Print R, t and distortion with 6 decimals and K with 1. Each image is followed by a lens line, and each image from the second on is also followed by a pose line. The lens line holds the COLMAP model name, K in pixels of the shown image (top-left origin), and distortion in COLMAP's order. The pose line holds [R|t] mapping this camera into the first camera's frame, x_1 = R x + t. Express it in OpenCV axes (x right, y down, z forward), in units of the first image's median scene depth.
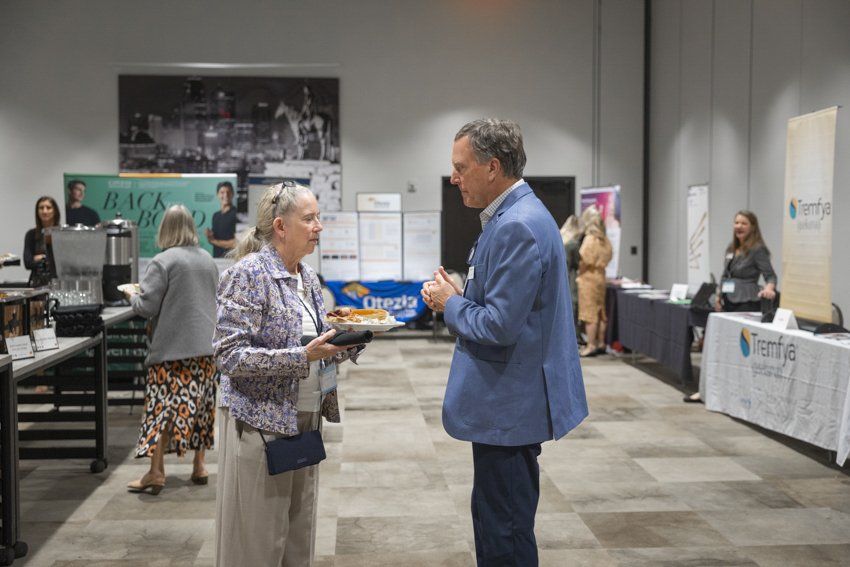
lens RADIAL K [[1254.3, 0, 425.0], [0, 1254.3, 283.5], [0, 0, 1]] dist [0.003696, 0.038504]
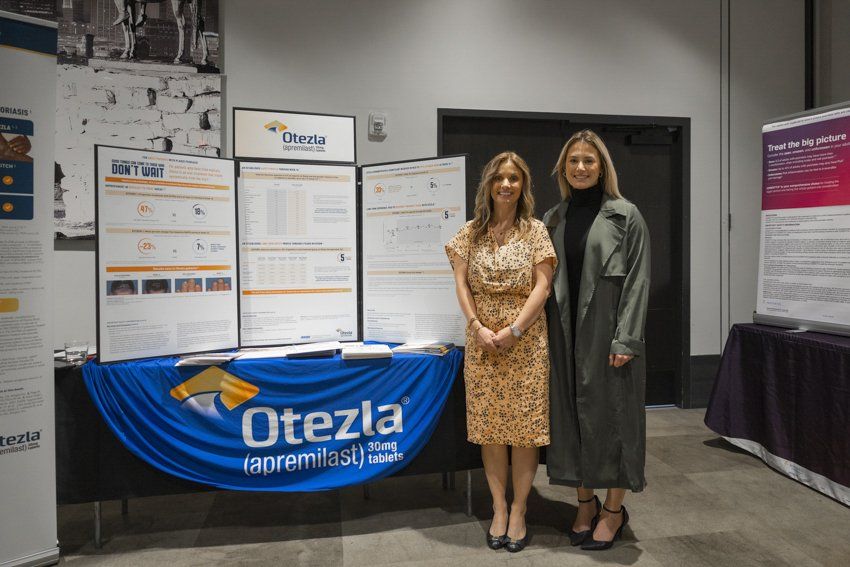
lens RADIAL K [[1254.3, 0, 425.0], [0, 1254.3, 283.5], [0, 0, 1]] dist [0.003696, 0.038504]
pose [[0.999270, -0.003378, 0.038064, -0.012704], [0.003634, 0.999971, -0.006676, -0.018069], [-0.038041, 0.006810, 0.999253, 0.625685]]
